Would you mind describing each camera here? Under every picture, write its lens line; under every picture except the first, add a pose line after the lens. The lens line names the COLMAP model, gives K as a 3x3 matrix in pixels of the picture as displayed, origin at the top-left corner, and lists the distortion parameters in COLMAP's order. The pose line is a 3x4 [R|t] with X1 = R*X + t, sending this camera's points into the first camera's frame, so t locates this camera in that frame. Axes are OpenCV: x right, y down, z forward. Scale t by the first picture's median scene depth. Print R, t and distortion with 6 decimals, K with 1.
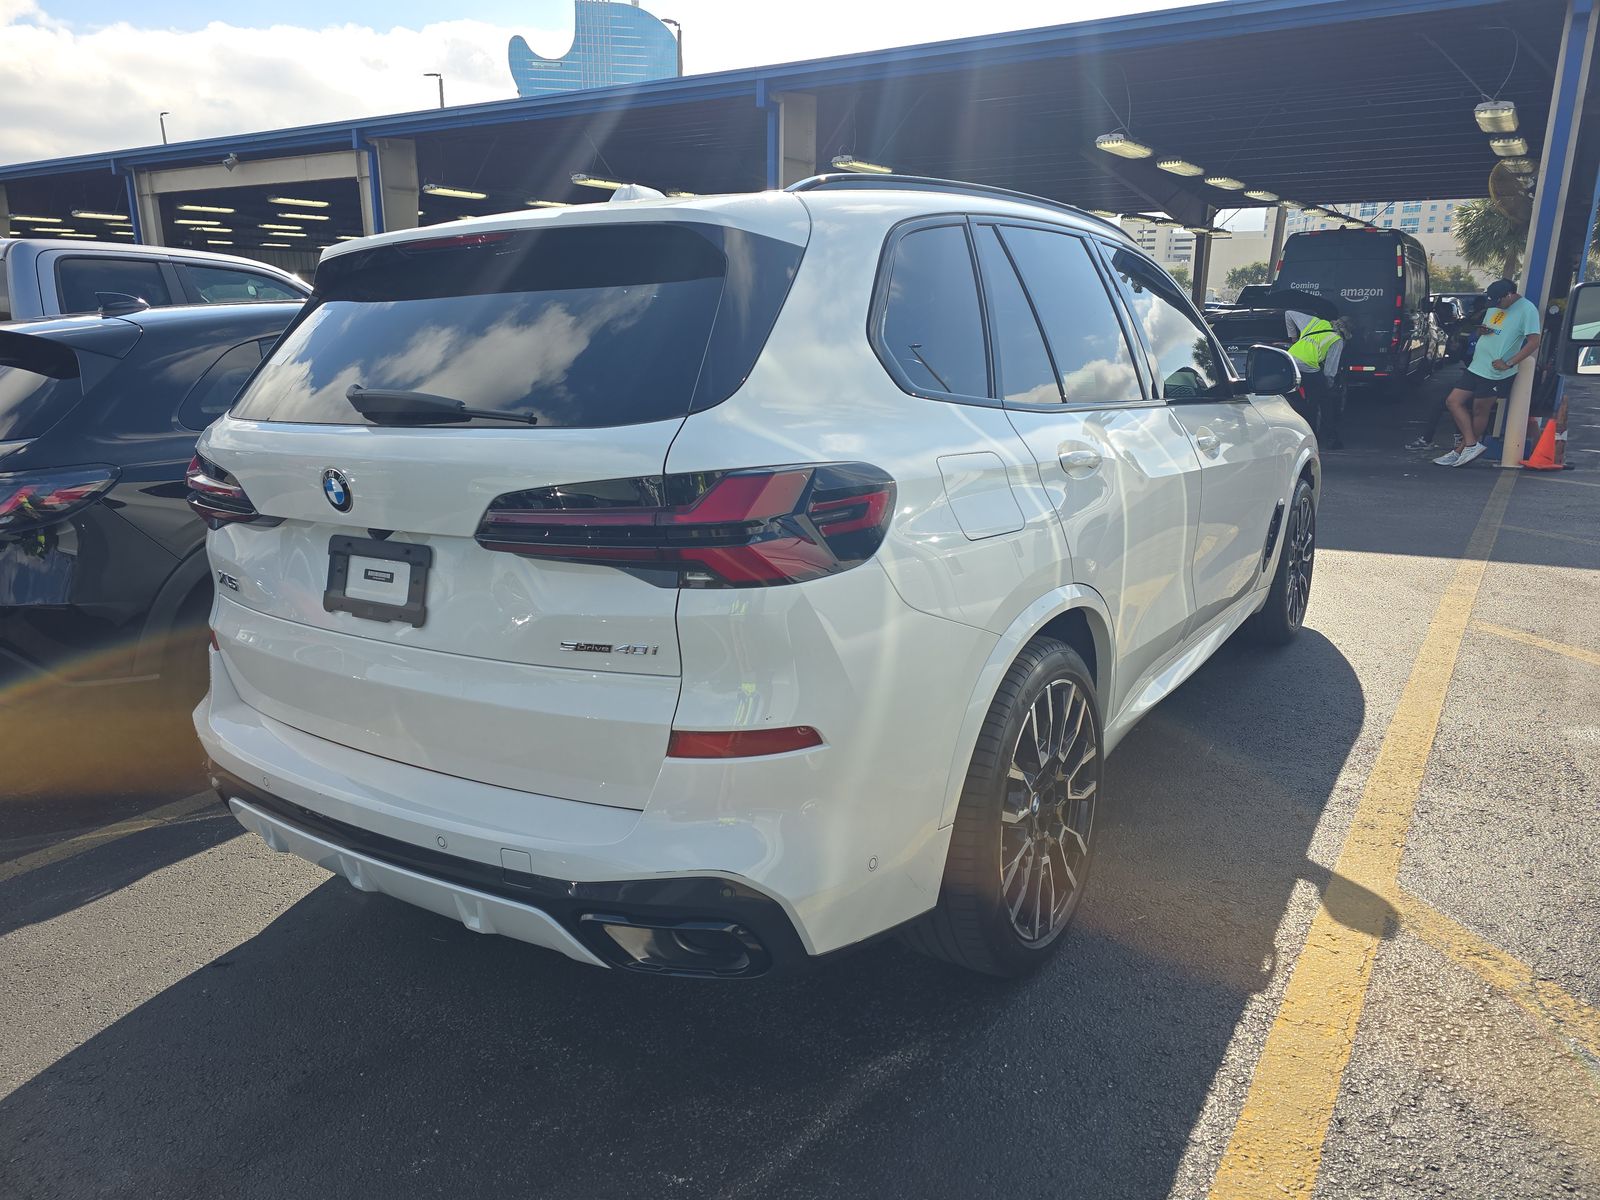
lens RADIAL K [[1096.8, 0, 799.6], [0, 1096.8, 571.4], [0, 0, 1]] dist [0.011218, 0.000662]
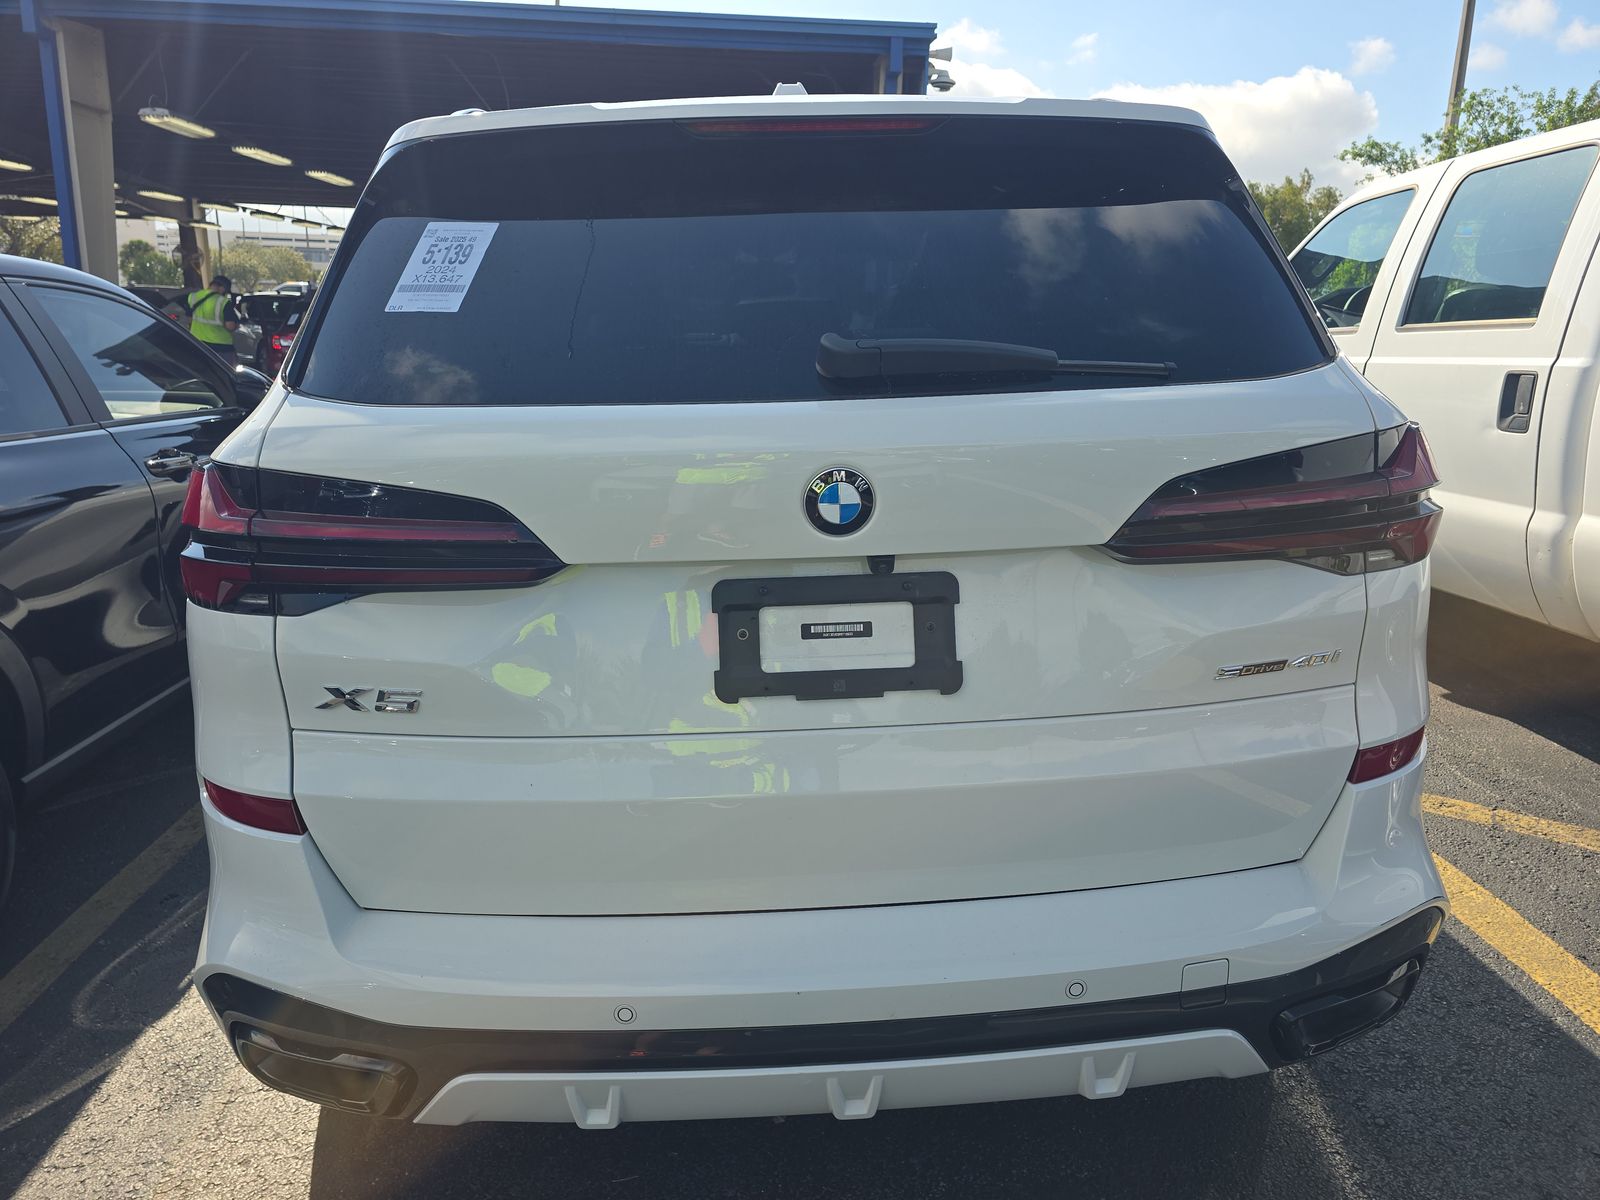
lens RADIAL K [[1025.5, 0, 798.8], [0, 1025.5, 591.2], [0, 0, 1]] dist [0.075557, -0.001127]
pose [[0.808491, -0.138491, 0.571981, -0.754037], [0.122781, 0.990223, 0.066208, -0.062764], [-0.575558, 0.016700, 0.817591, 0.519023]]
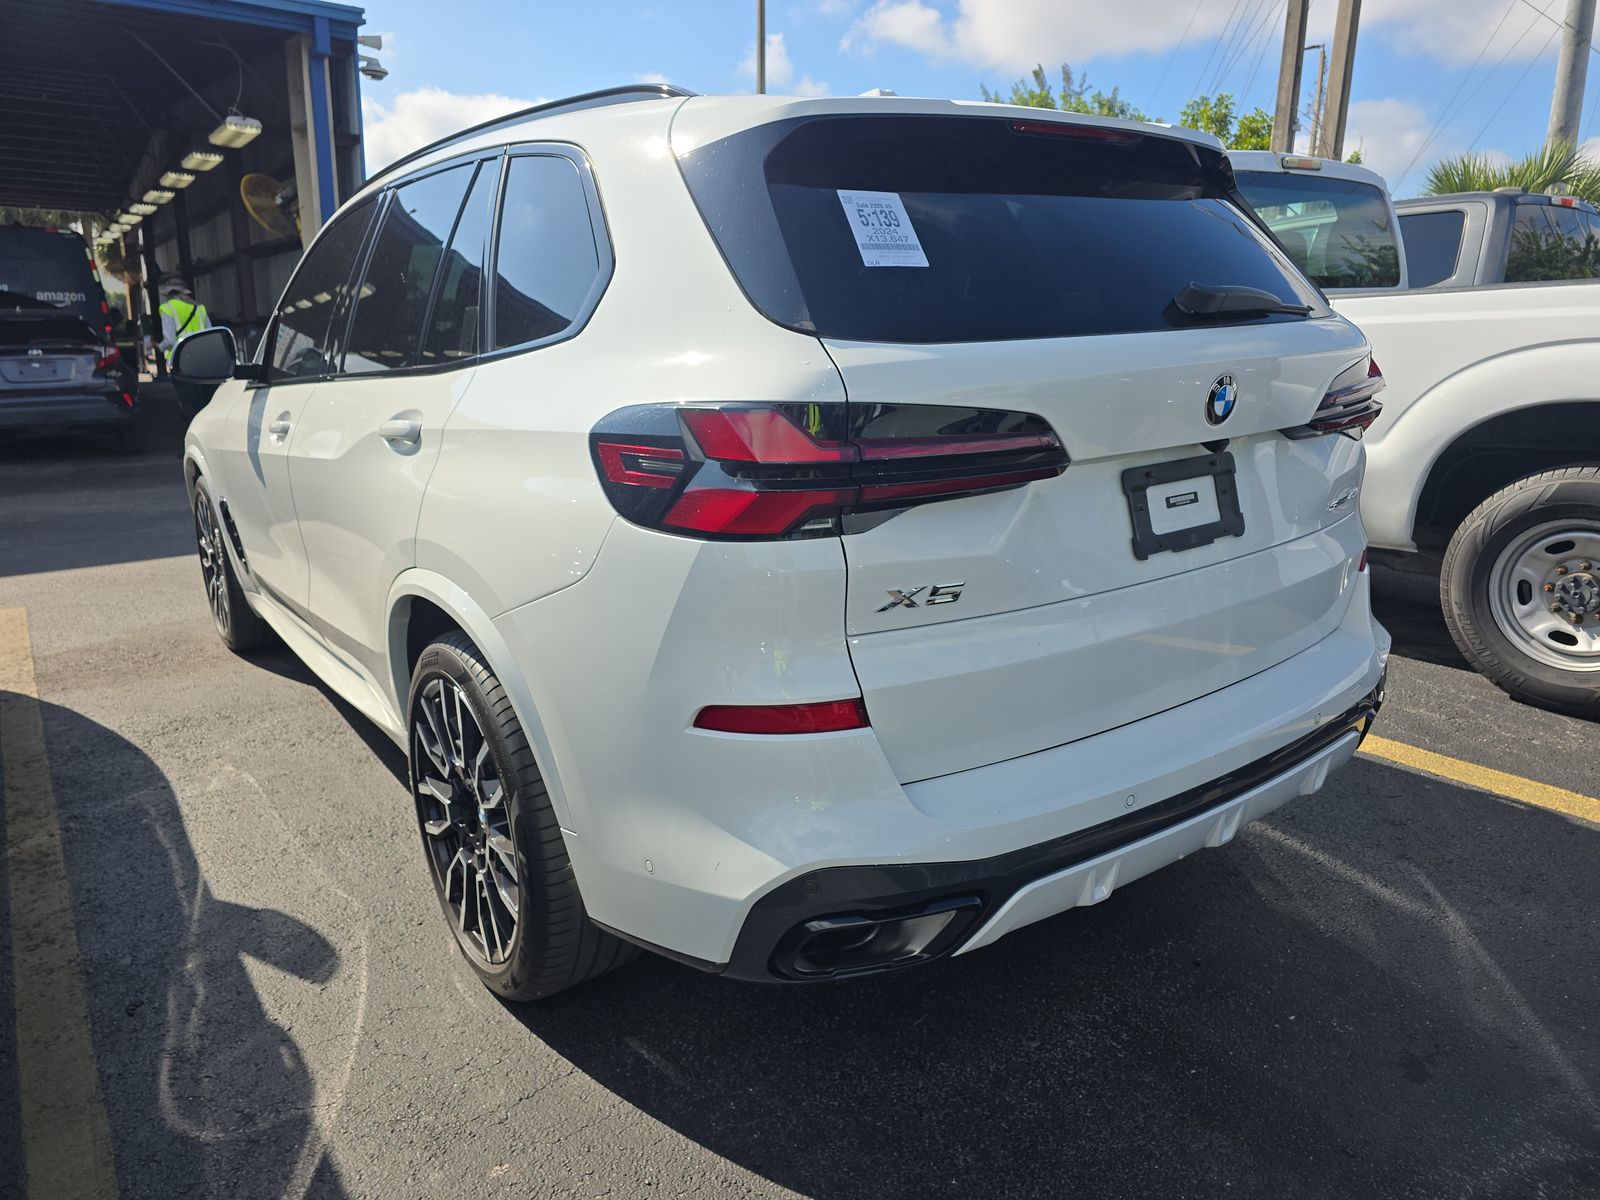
lens RADIAL K [[1060.7, 0, 800.0], [0, 1060.7, 600.0], [0, 0, 1]] dist [0.025980, -0.003946]
pose [[0.363332, -0.225031, 0.904075, -1.316009], [0.212907, 0.964768, 0.154574, -0.119337], [-0.907006, 0.136323, 0.398442, 0.956824]]
